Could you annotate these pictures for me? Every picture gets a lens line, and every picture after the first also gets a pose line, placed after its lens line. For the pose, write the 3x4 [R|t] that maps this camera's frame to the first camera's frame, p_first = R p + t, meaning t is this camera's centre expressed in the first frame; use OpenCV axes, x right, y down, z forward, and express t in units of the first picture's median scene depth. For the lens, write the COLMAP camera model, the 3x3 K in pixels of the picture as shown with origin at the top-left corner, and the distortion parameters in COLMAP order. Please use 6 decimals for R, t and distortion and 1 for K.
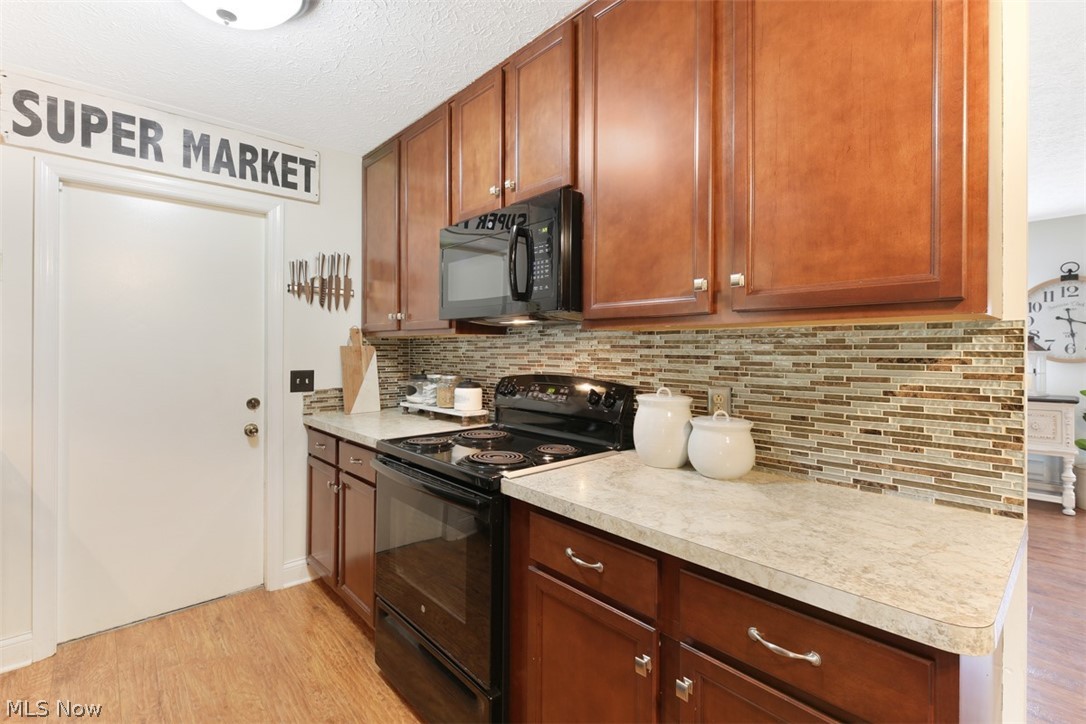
lens RADIAL K [[489.1, 0, 548.1], [0, 489.1, 346.3], [0, 0, 1]] dist [0.001497, -0.000586]
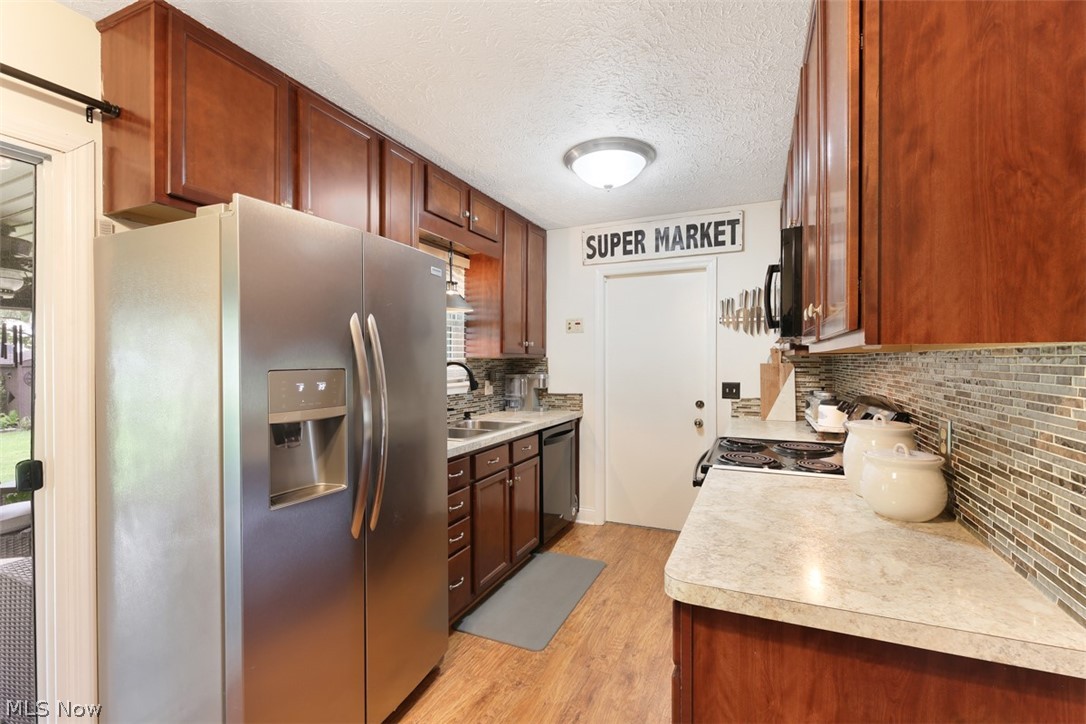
lens RADIAL K [[489.1, 0, 543.4], [0, 489.1, 363.3], [0, 0, 1]] dist [0.001497, -0.000586]
pose [[0.394813, 0.001734, -0.918760, 0.570943], [0.010025, 0.999931, 0.006195, -0.017161], [0.918707, -0.011657, 0.394768, 0.028366]]
